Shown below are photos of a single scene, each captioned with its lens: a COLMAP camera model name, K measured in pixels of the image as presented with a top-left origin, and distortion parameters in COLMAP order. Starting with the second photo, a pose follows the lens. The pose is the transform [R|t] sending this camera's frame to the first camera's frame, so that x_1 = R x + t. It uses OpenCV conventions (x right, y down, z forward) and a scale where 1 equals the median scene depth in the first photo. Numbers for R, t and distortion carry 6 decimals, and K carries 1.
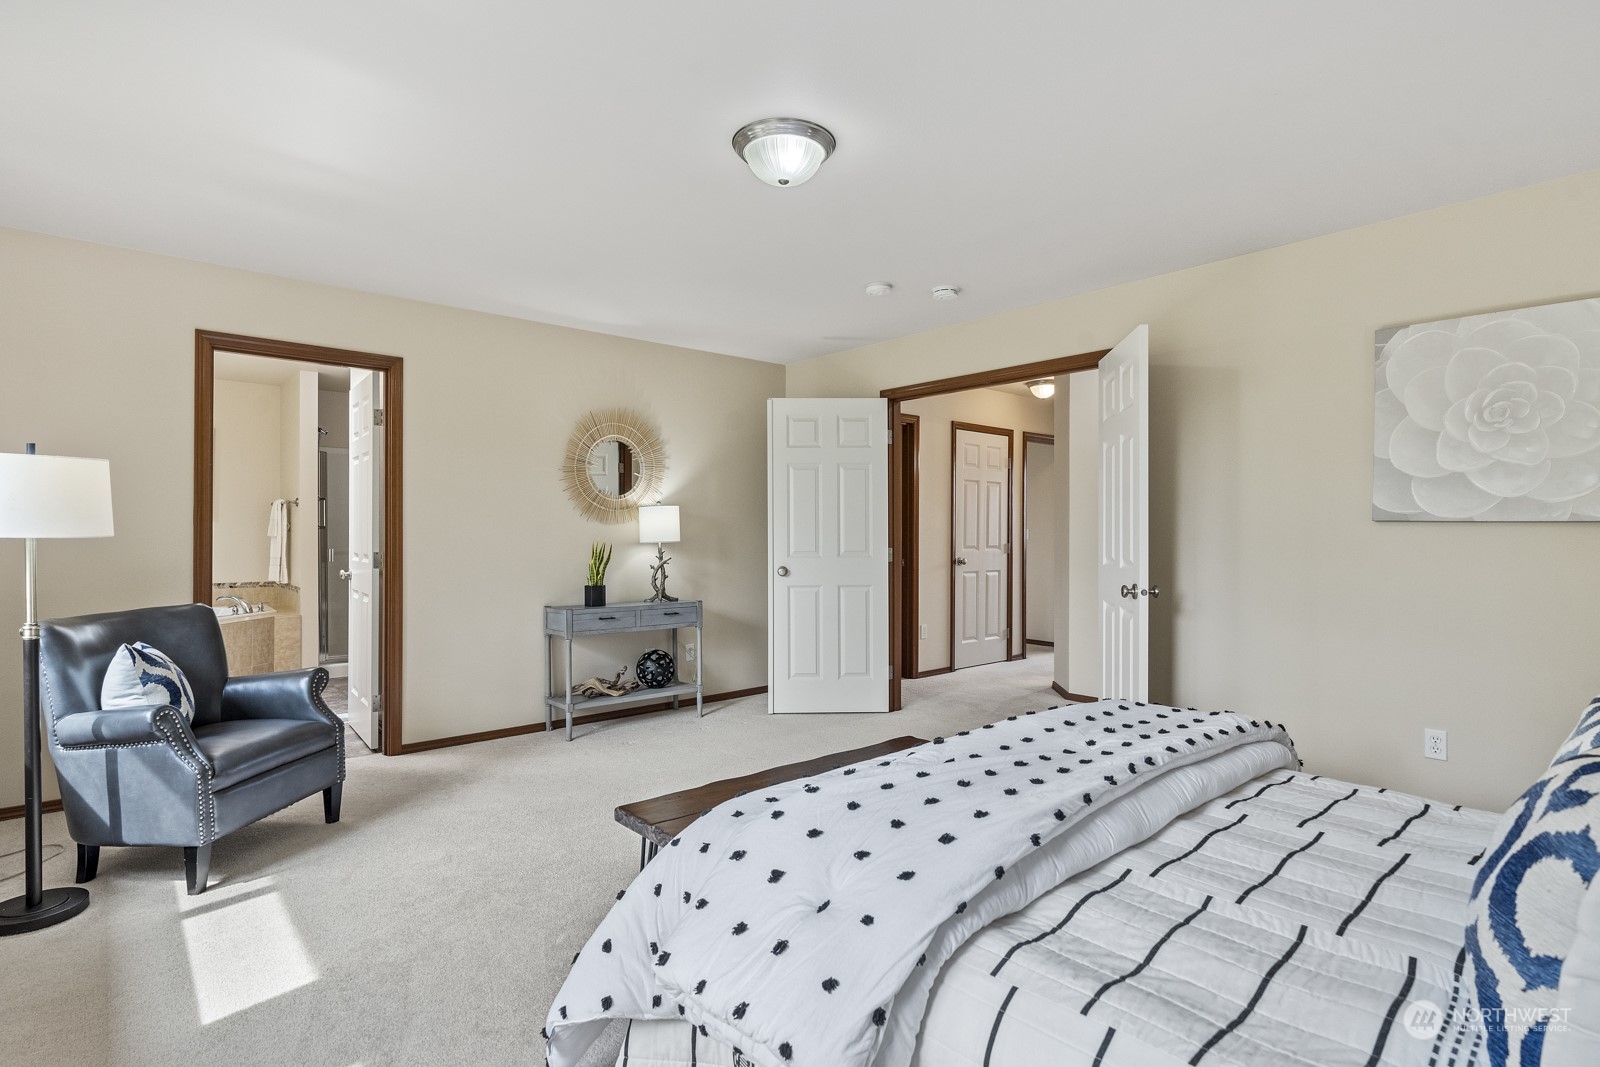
lens RADIAL K [[811.8, 0, 797.9], [0, 811.8, 532.3], [0, 0, 1]] dist [0.000252, 0.000003]
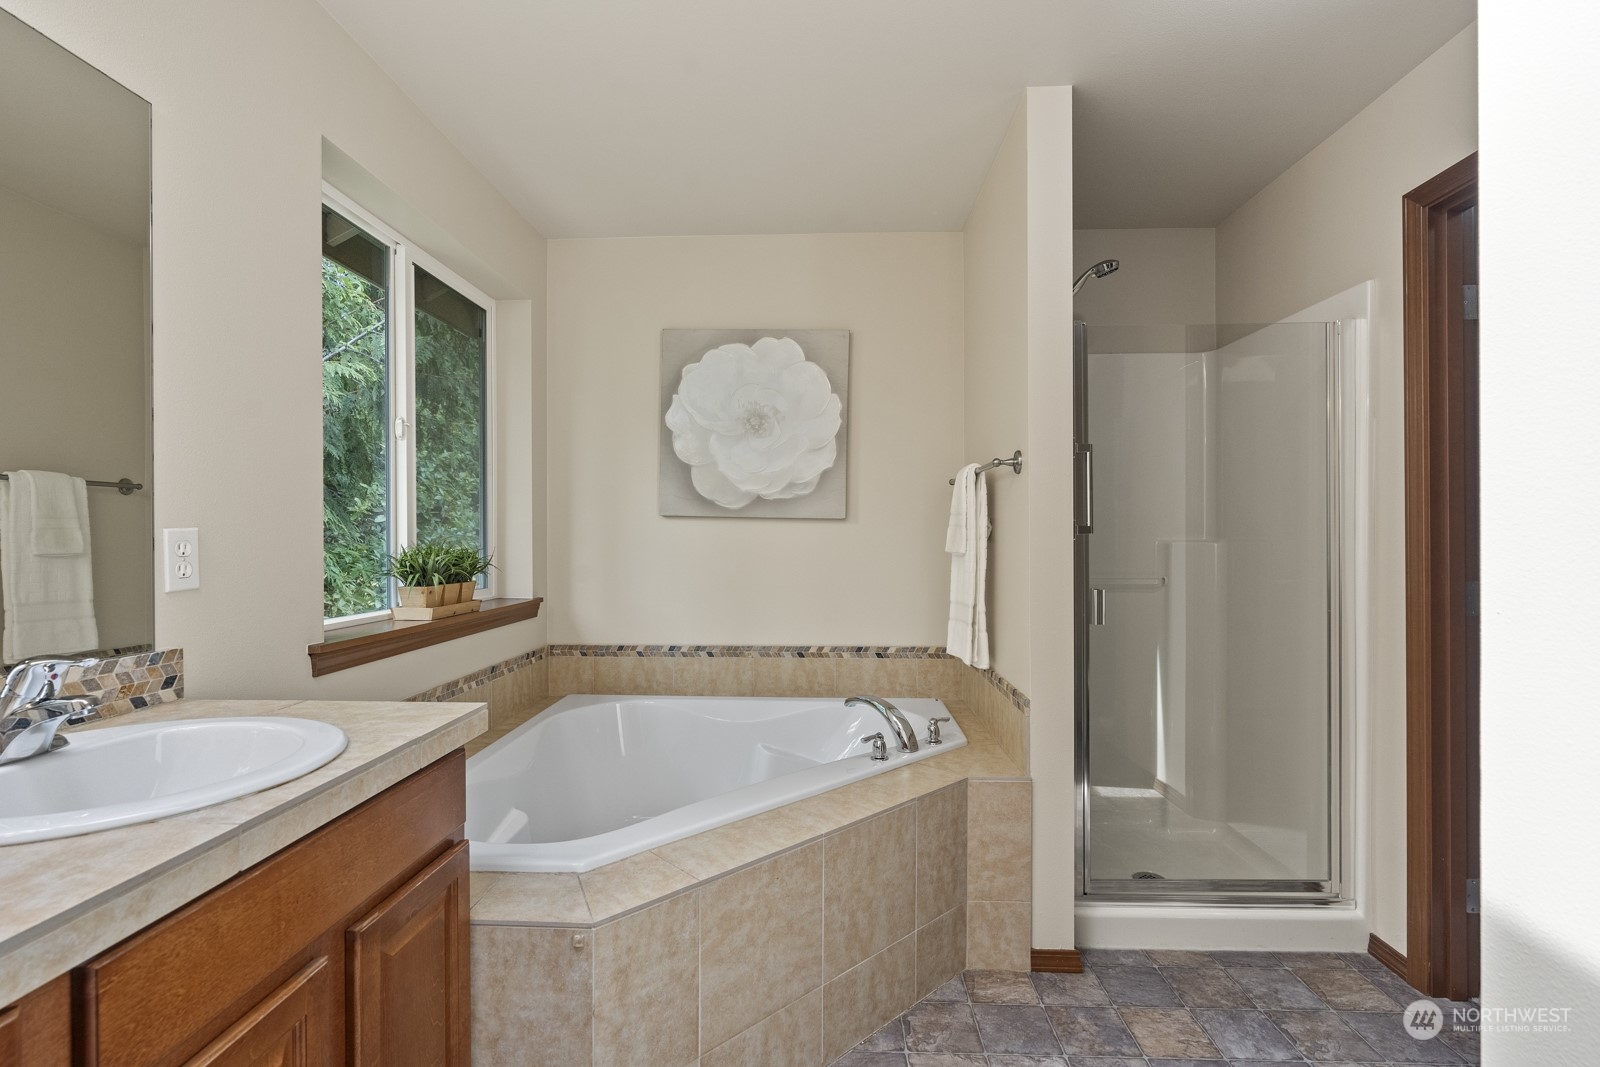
lens RADIAL K [[726.7, 0, 799.3], [0, 726.7, 538.9], [0, 0, 1]] dist [0.001256, 0.000040]
pose [[0.728762, -0.002698, -0.684761, -0.450496], [-0.001243, 0.999985, -0.005264, -0.000129], [0.684765, 0.004687, 0.728748, 0.672375]]
